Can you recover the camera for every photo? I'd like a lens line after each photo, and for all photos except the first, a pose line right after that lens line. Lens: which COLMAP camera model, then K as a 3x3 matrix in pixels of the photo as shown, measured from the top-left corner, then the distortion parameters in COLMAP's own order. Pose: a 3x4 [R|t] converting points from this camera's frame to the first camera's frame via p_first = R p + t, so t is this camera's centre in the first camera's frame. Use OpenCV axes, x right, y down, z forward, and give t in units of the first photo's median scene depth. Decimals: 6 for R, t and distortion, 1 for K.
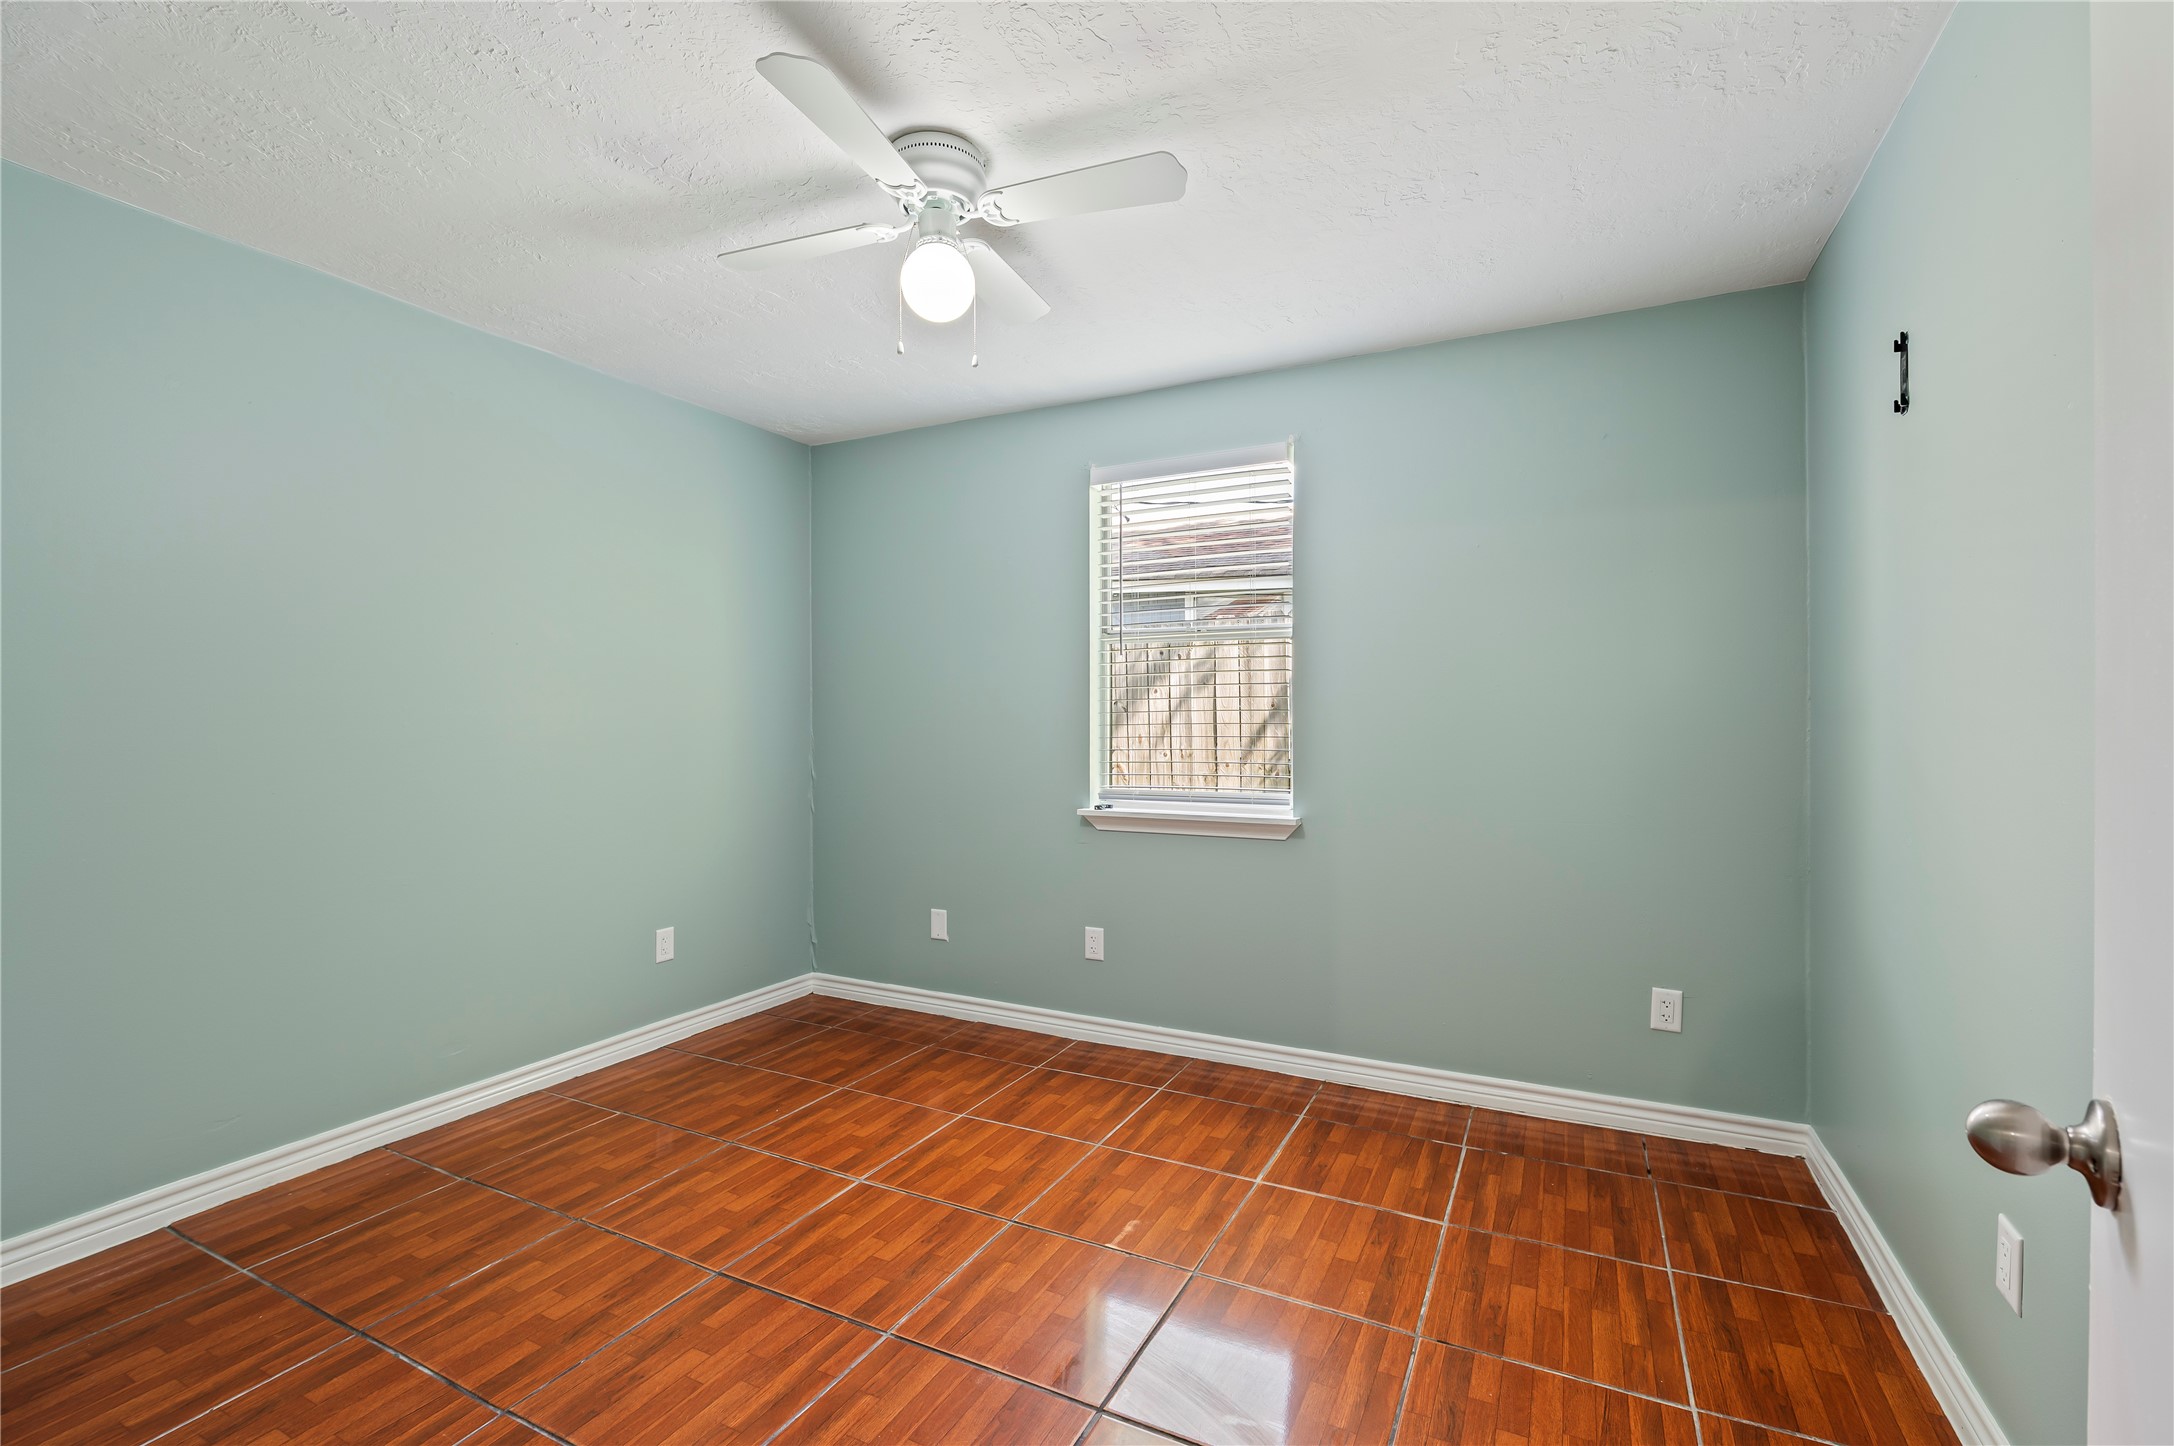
lens RADIAL K [[946.4, 0, 1111.2], [0, 946.4, 722.7], [0, 0, 1]] dist [-0.021469, 0.005462]
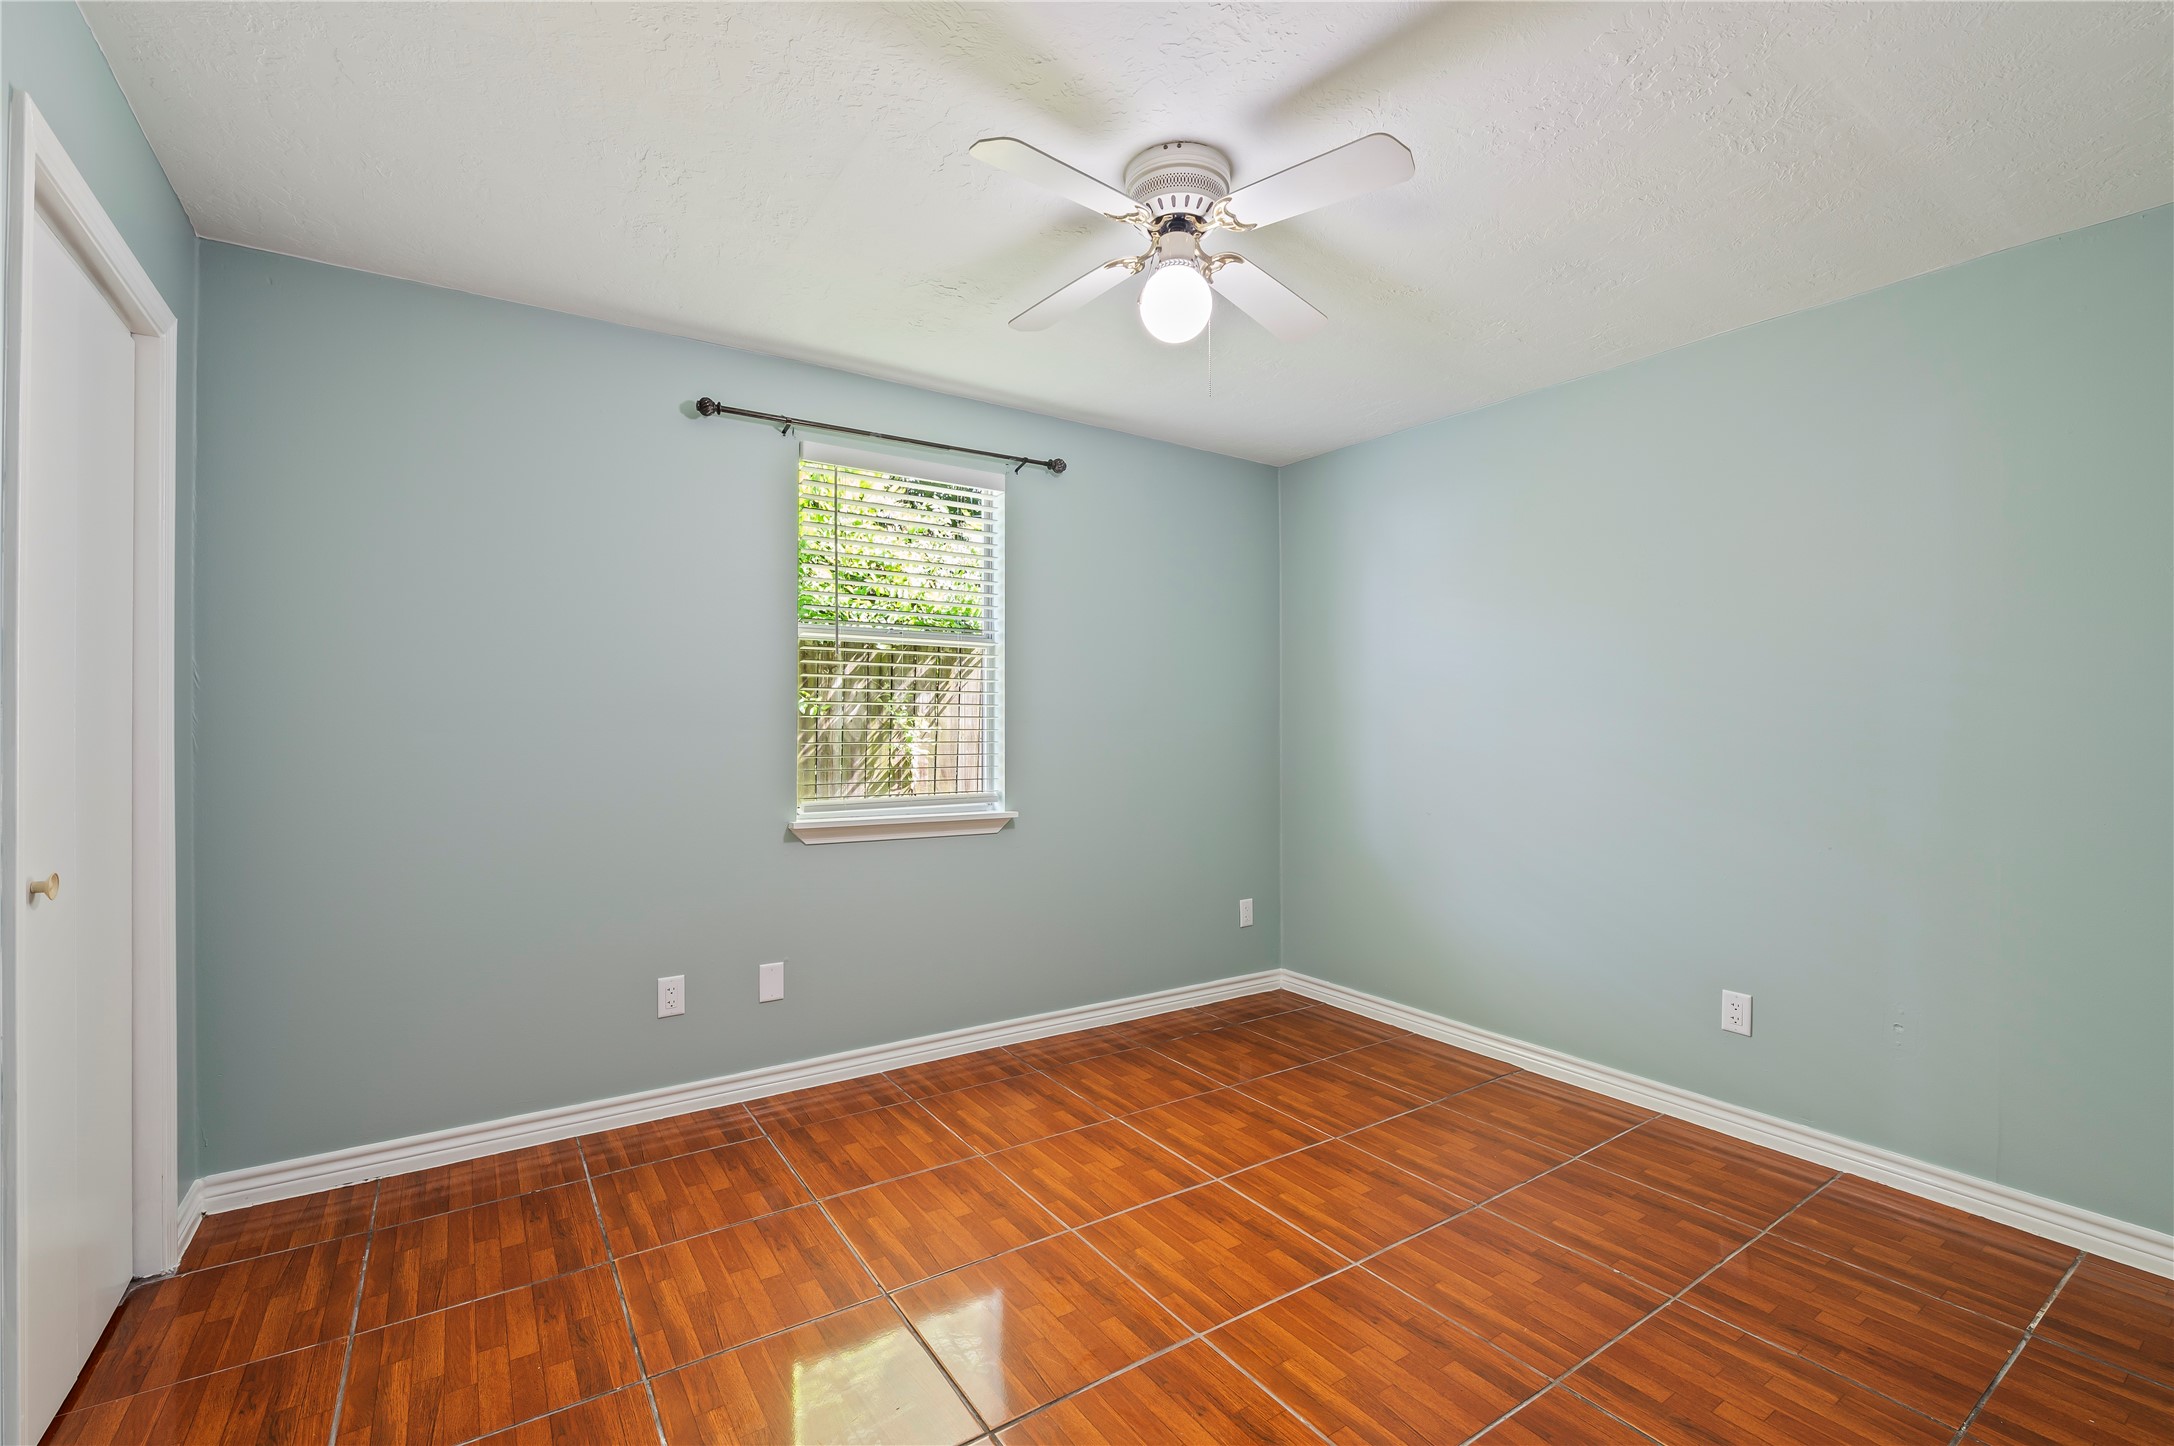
lens RADIAL K [[928.3, 0, 1128.7], [0, 928.3, 721.3], [0, 0, 1]] dist [-0.003945, -0.000914]
pose [[0.476929, 0.008729, 0.878899, -0.528624], [-0.004533, 0.999962, -0.007471, 0.000493], [-0.878930, -0.000421, 0.476950, 0.268580]]
